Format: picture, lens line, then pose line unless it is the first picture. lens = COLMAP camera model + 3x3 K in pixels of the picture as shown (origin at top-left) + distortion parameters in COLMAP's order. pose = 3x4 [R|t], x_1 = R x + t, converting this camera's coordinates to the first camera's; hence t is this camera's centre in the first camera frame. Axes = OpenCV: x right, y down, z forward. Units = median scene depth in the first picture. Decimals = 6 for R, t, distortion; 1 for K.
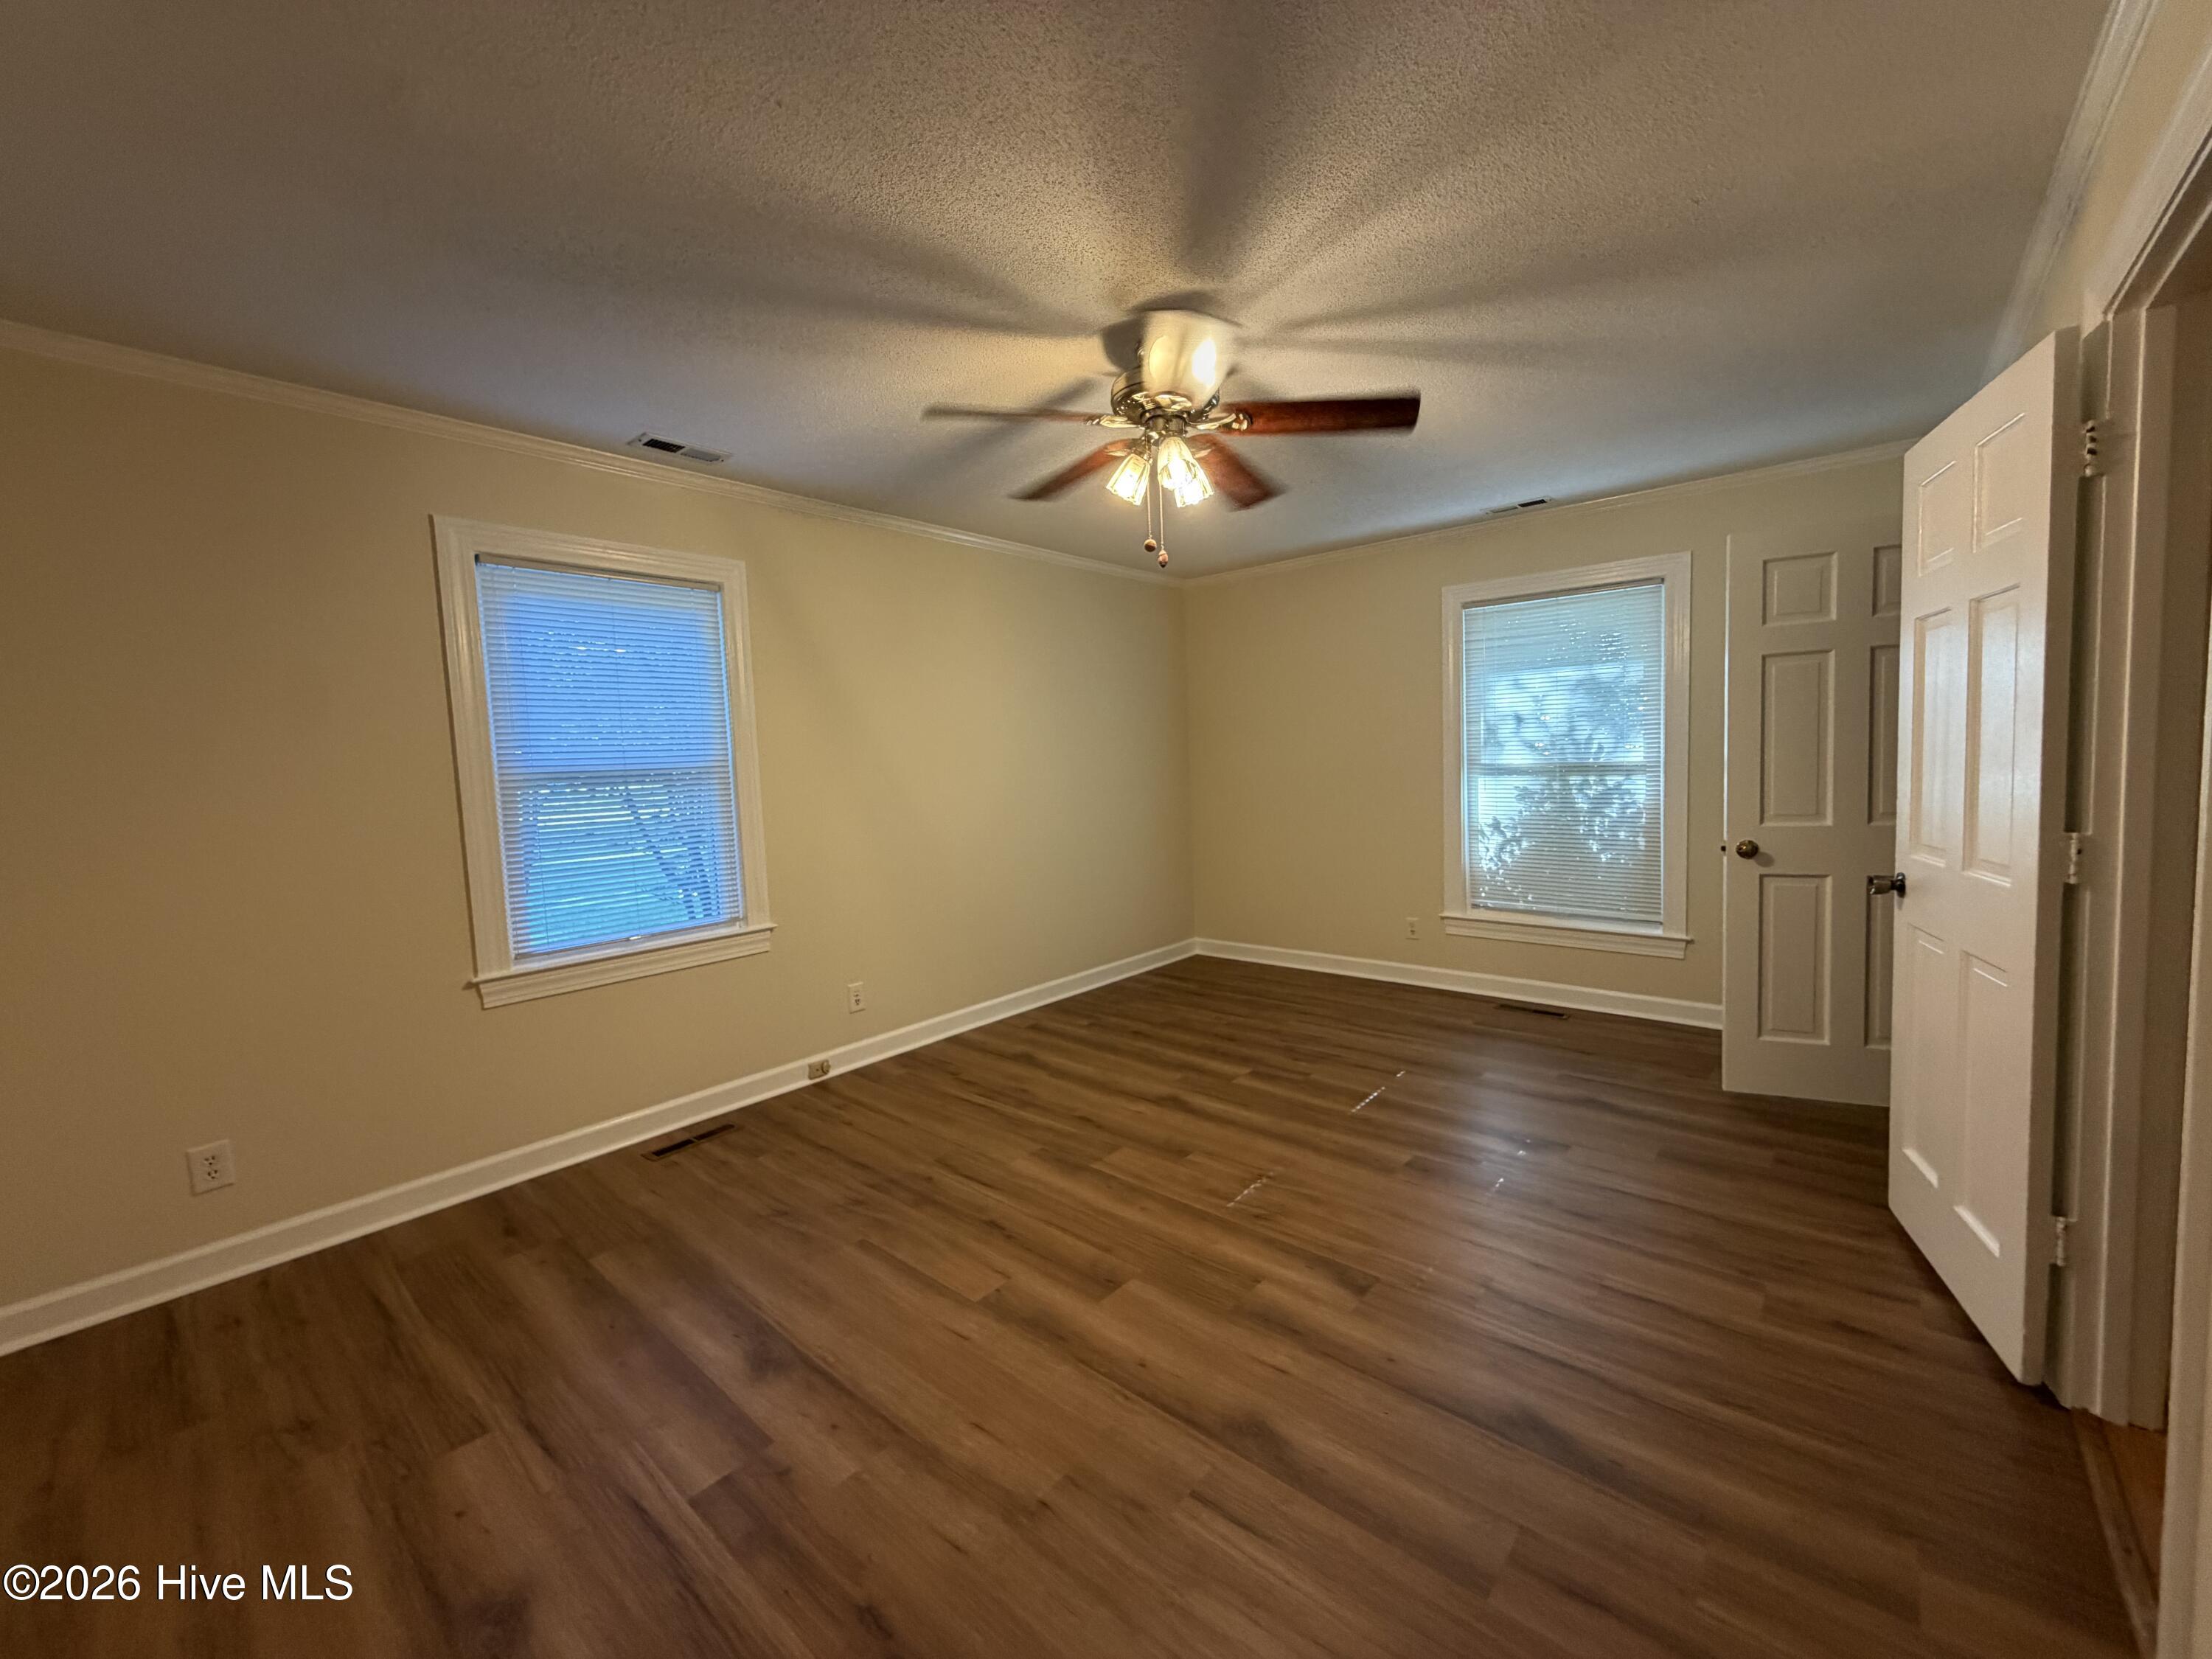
lens RADIAL K [[880.6, 0, 1100.1], [0, 880.6, 828.1], [0, 0, 1]] dist [0.001223, 0.000338]
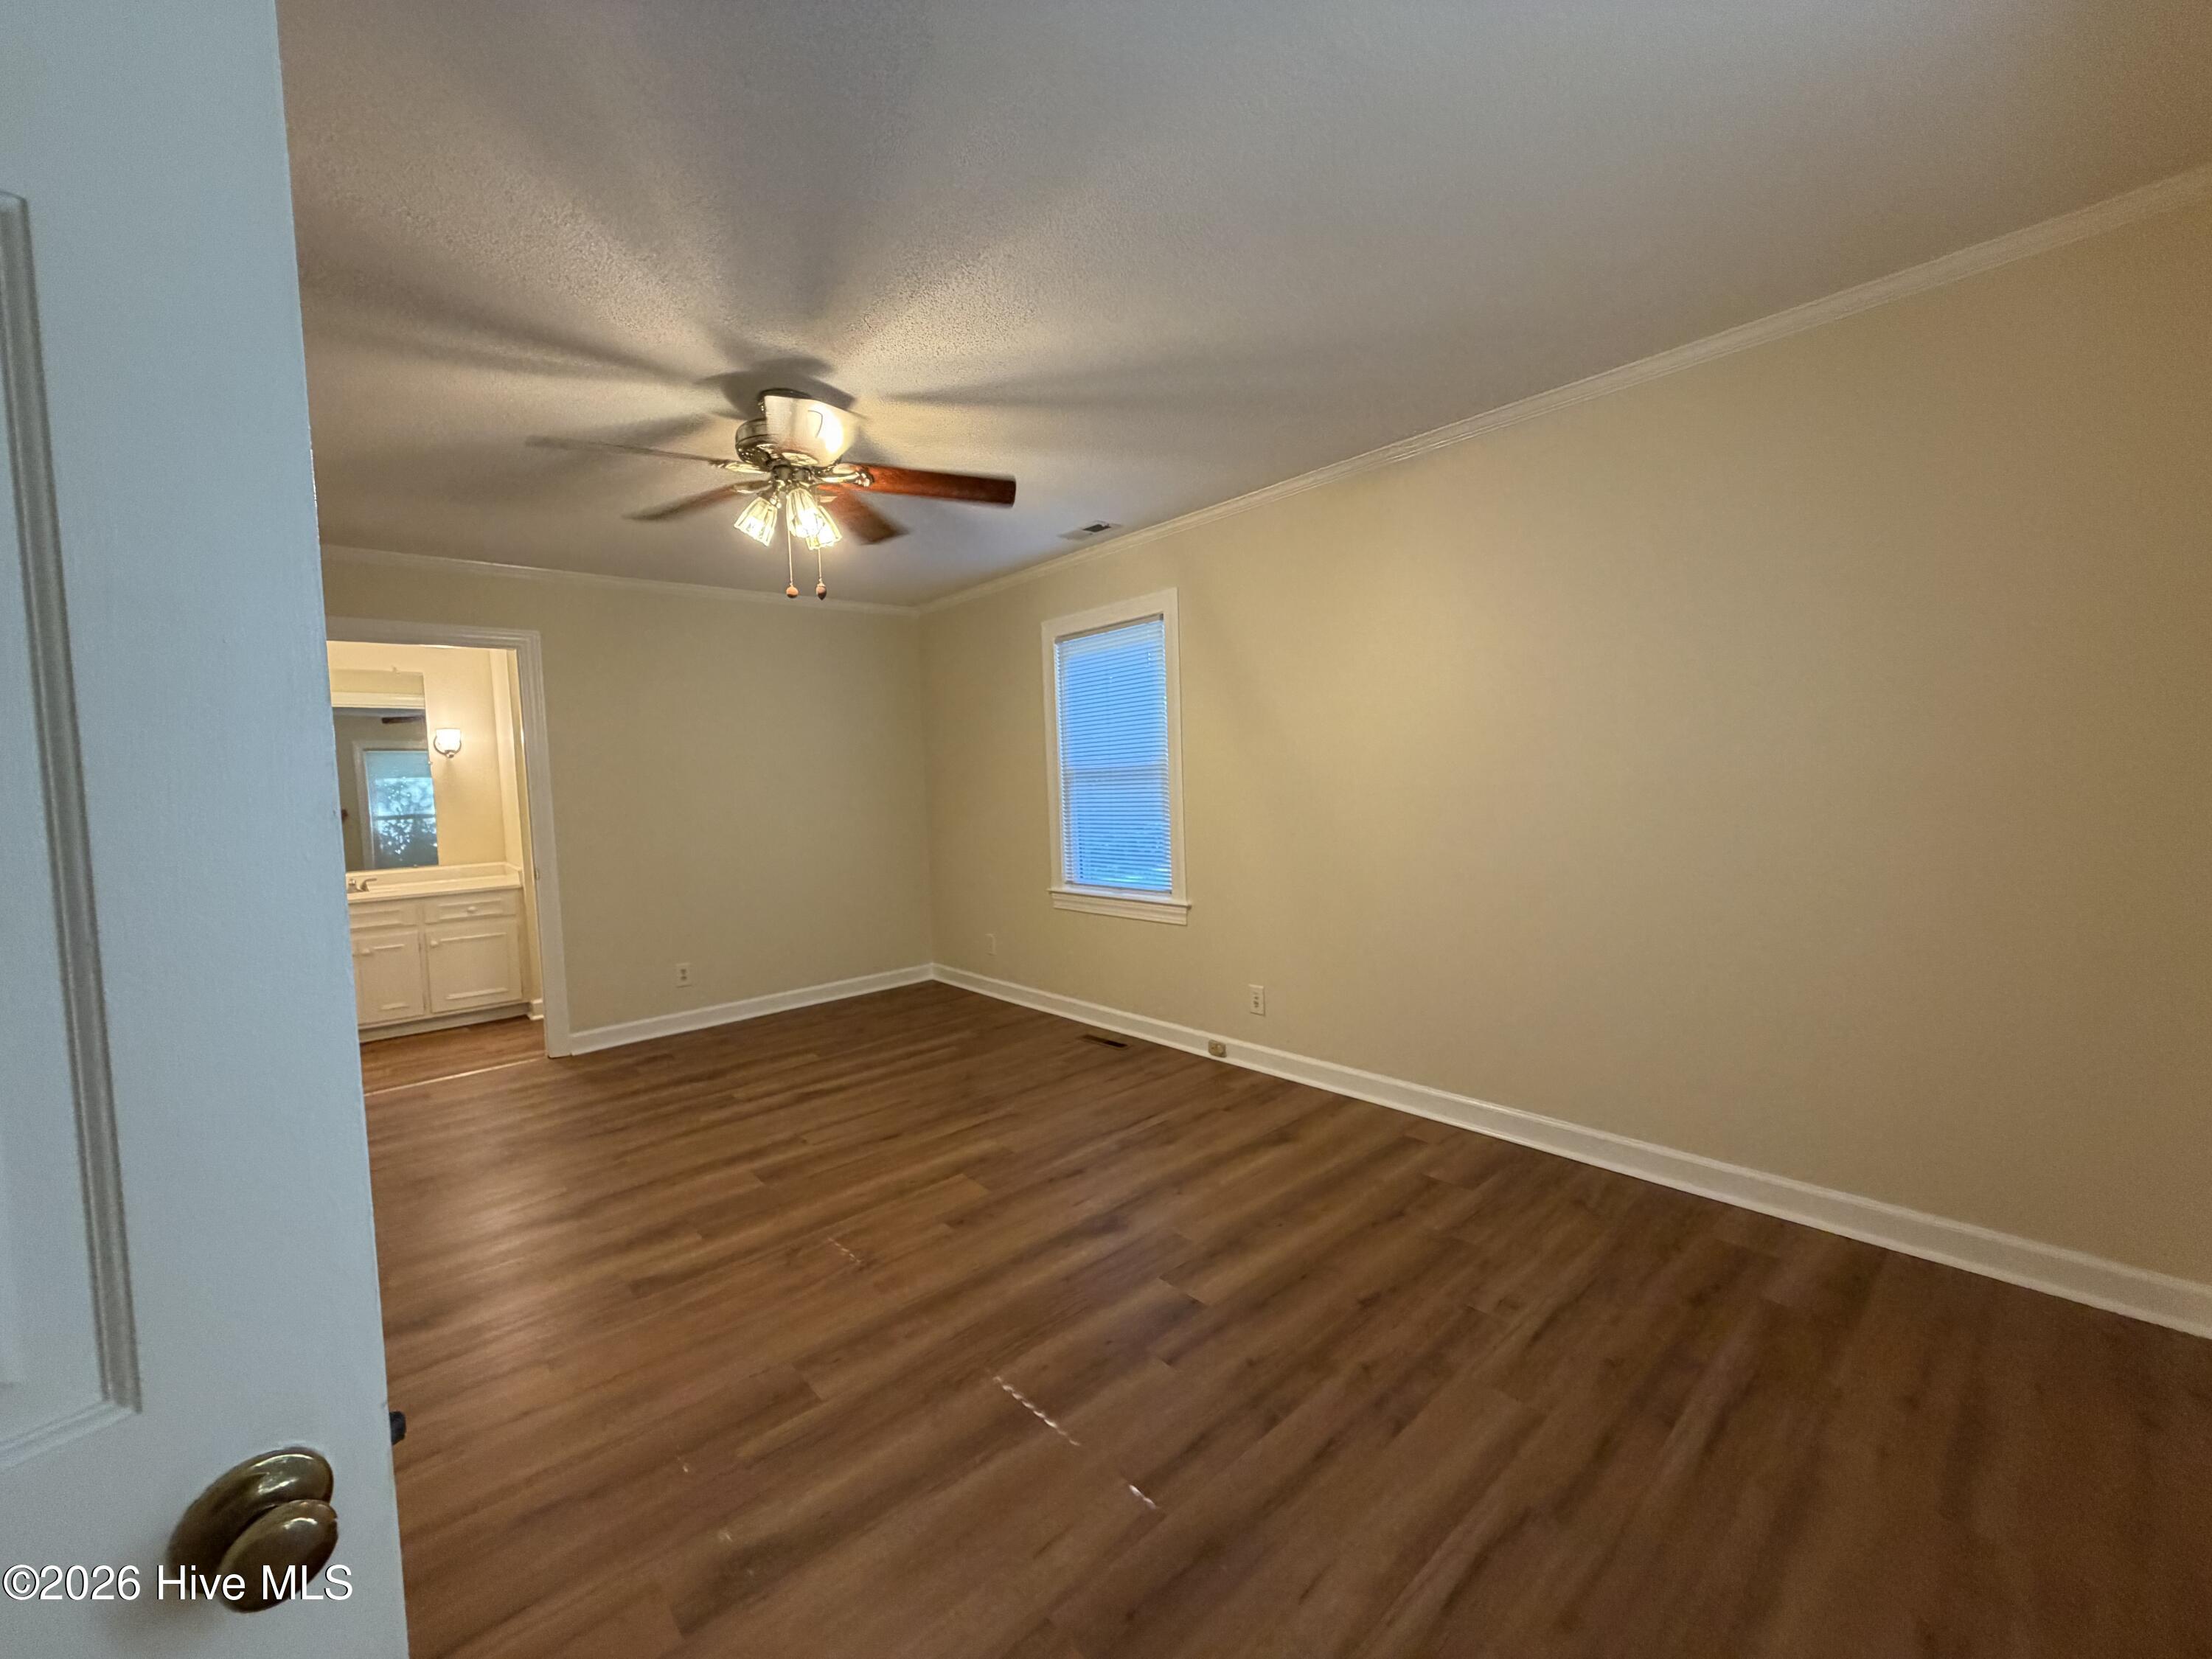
lens RADIAL K [[880.6, 0, 1100.1], [0, 880.6, 828.1], [0, 0, 1]] dist [0.001223, 0.000338]
pose [[-0.137210, 0.096386, -0.985841, 0.806950], [-0.035013, 0.994161, 0.102073, -0.105370], [0.989923, 0.048522, -0.133034, 1.105137]]
